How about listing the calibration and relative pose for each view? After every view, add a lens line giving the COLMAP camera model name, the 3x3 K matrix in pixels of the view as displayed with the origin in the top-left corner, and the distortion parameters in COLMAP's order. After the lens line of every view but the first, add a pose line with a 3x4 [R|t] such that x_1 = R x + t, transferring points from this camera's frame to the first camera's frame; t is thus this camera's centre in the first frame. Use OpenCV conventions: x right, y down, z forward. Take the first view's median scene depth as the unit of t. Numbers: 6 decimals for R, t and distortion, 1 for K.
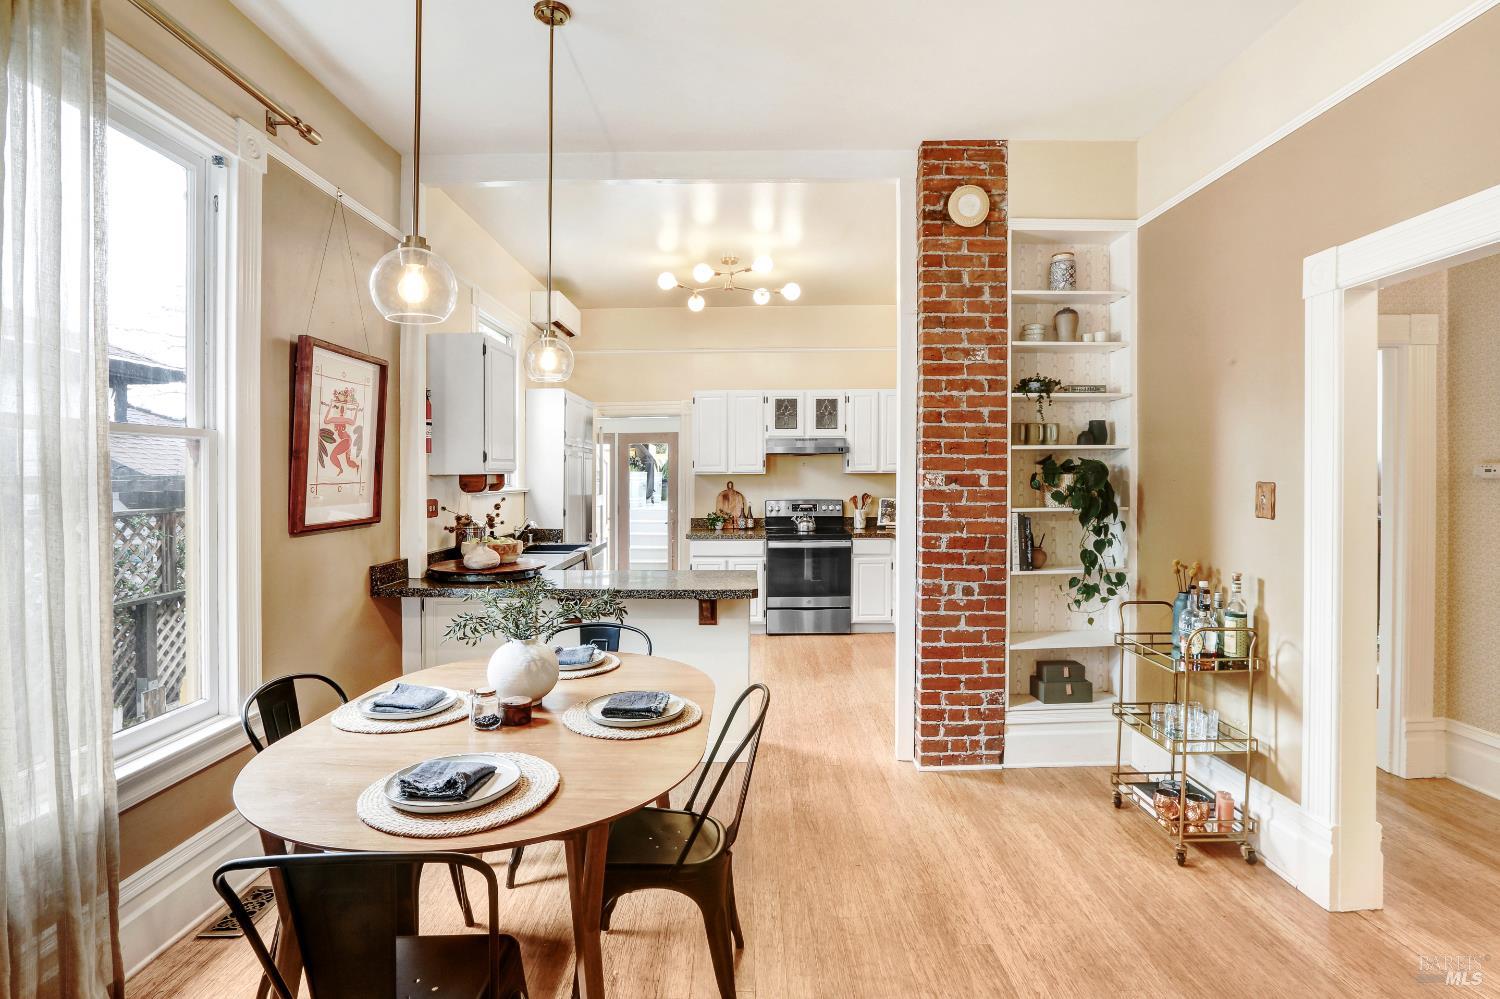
lens RADIAL K [[742.6, 0, 739.7], [0, 742.6, 485.2], [0, 0, 1]] dist [0.001892, 0.000419]
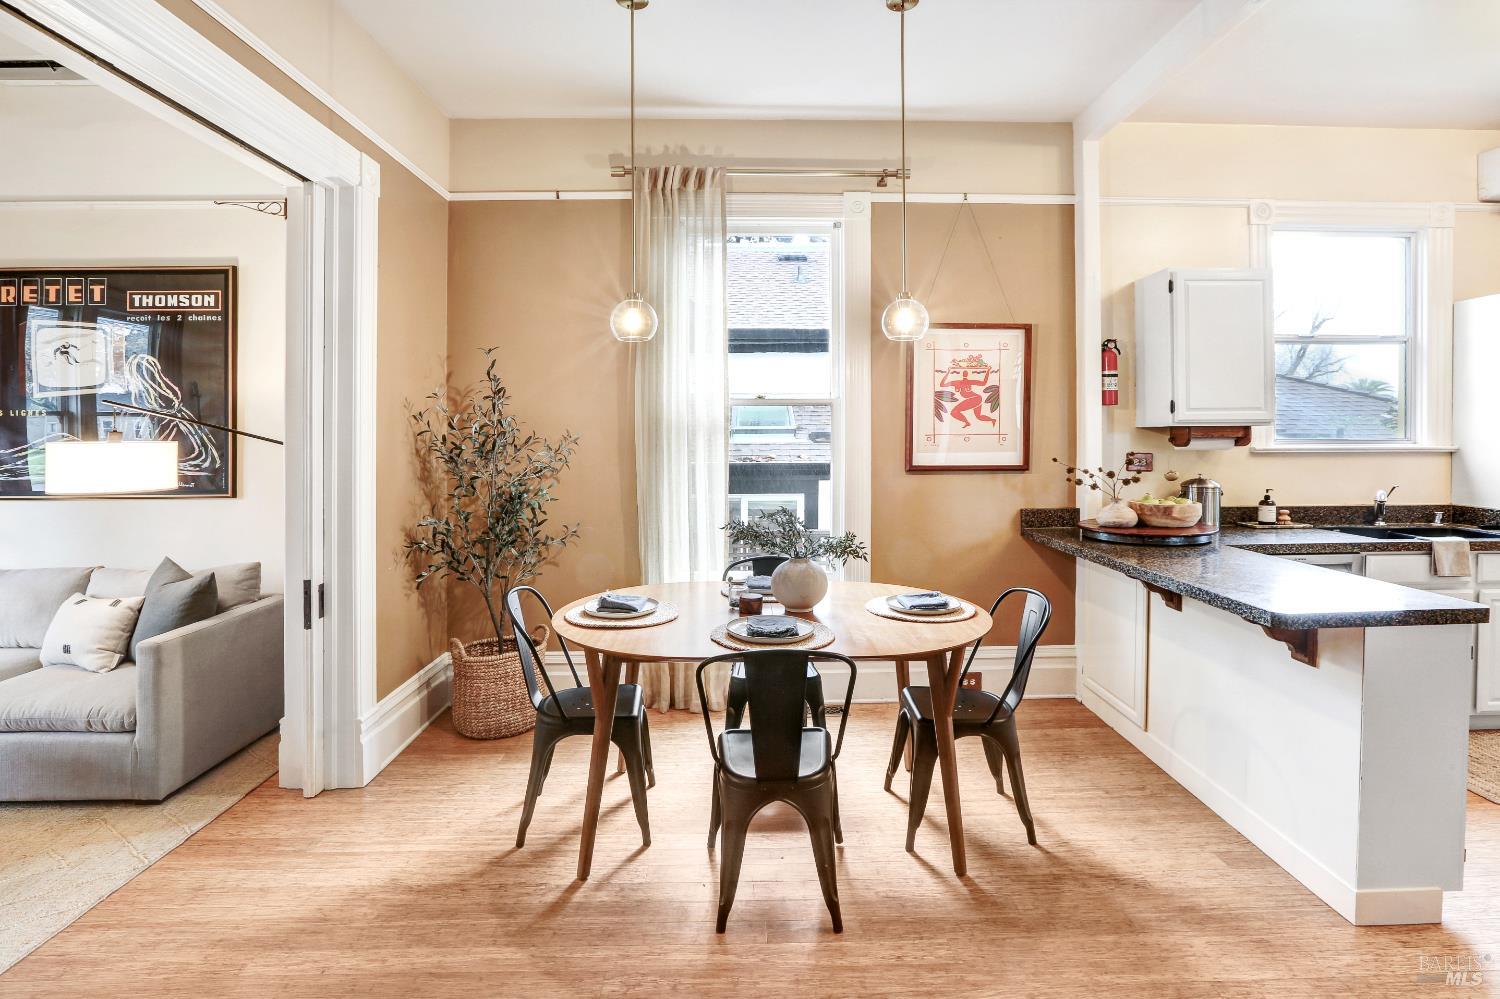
lens RADIAL K [[738.9, 0, 753.5], [0, 738.9, 435.5], [0, 0, 1]] dist [-0.002617, -0.000631]
pose [[0.055823, 0.000701, -0.998440, 0.285837], [-0.012656, 0.999920, -0.000006, 0.001526], [0.998360, 0.012637, 0.055828, 0.260869]]
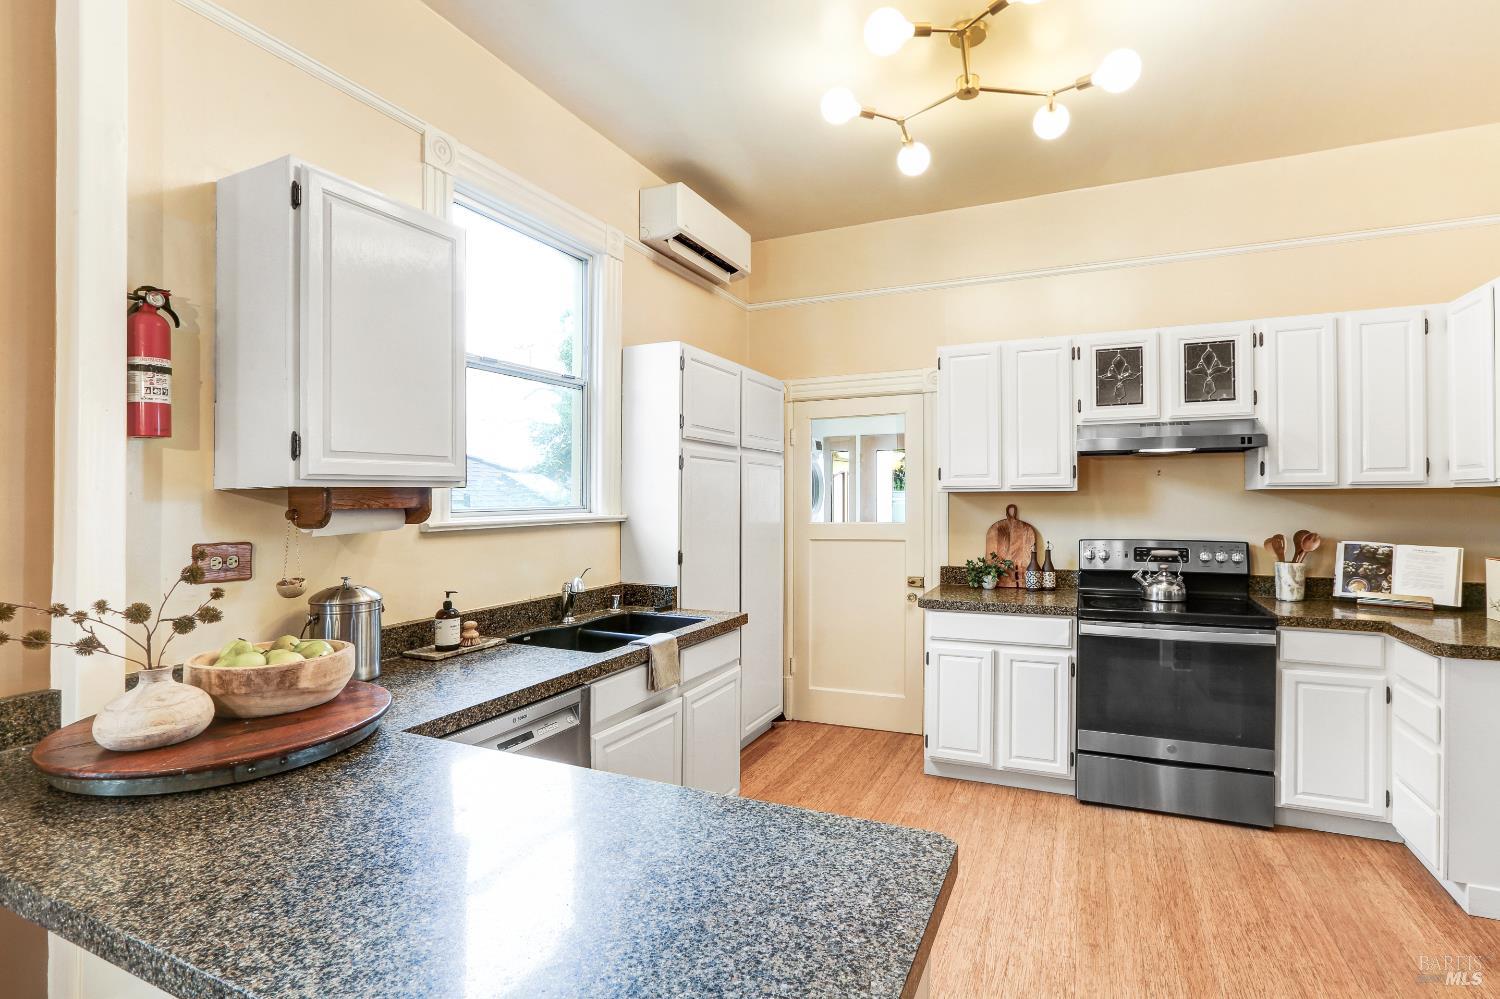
lens RADIAL K [[742.6, 0, 739.7], [0, 742.6, 485.2], [0, 0, 1]] dist [0.001892, 0.000419]
pose [[0.906955, -0.006004, -0.421184, 0.040076], [-0.005872, 0.999621, -0.026893, -0.003293], [0.421186, 0.026863, 0.906576, 0.410388]]
